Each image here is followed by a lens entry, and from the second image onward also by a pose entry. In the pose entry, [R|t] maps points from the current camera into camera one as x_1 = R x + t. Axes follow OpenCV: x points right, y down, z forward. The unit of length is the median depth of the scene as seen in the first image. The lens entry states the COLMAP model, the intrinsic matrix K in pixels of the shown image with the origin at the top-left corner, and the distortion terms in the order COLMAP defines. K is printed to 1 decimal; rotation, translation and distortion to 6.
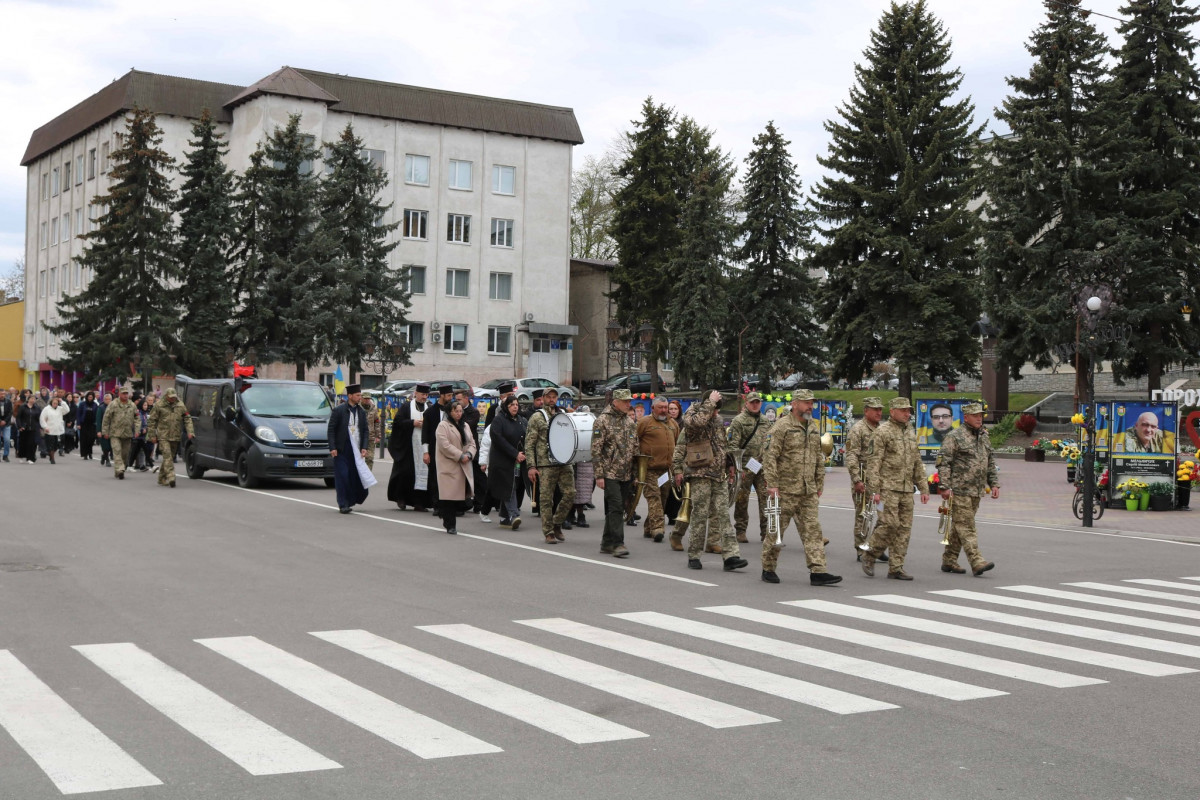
lens RADIAL K [[1519.9, 0, 600.0], [0, 1519.9, 400.0], [0, 0, 1]] dist [-0.021695, -0.012478]
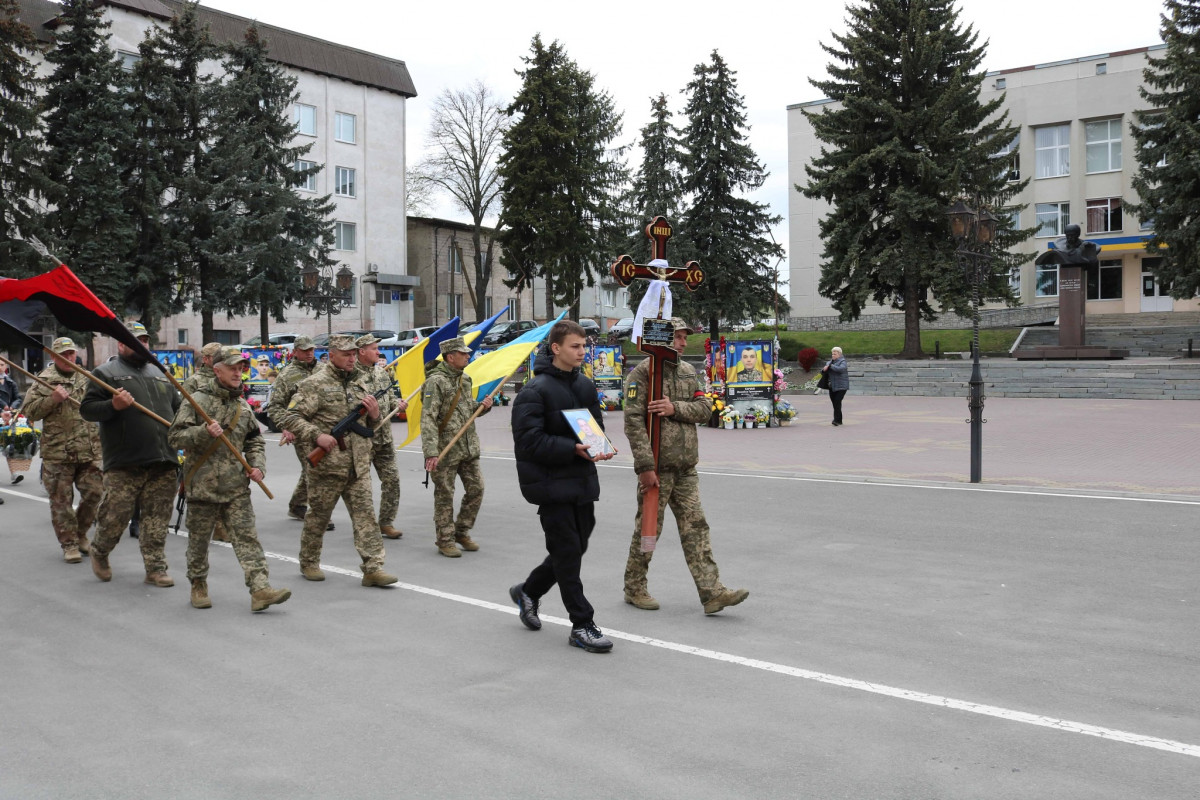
lens RADIAL K [[1050.6, 0, 600.0], [0, 1050.6, 400.0], [0, 0, 1]] dist [-0.124244, 0.110440]
pose [[0.941200, -0.045209, 0.334811, -0.198541], [0.028528, 0.998102, 0.054577, -0.002229], [-0.336642, -0.041817, 0.940704, 0.440430]]
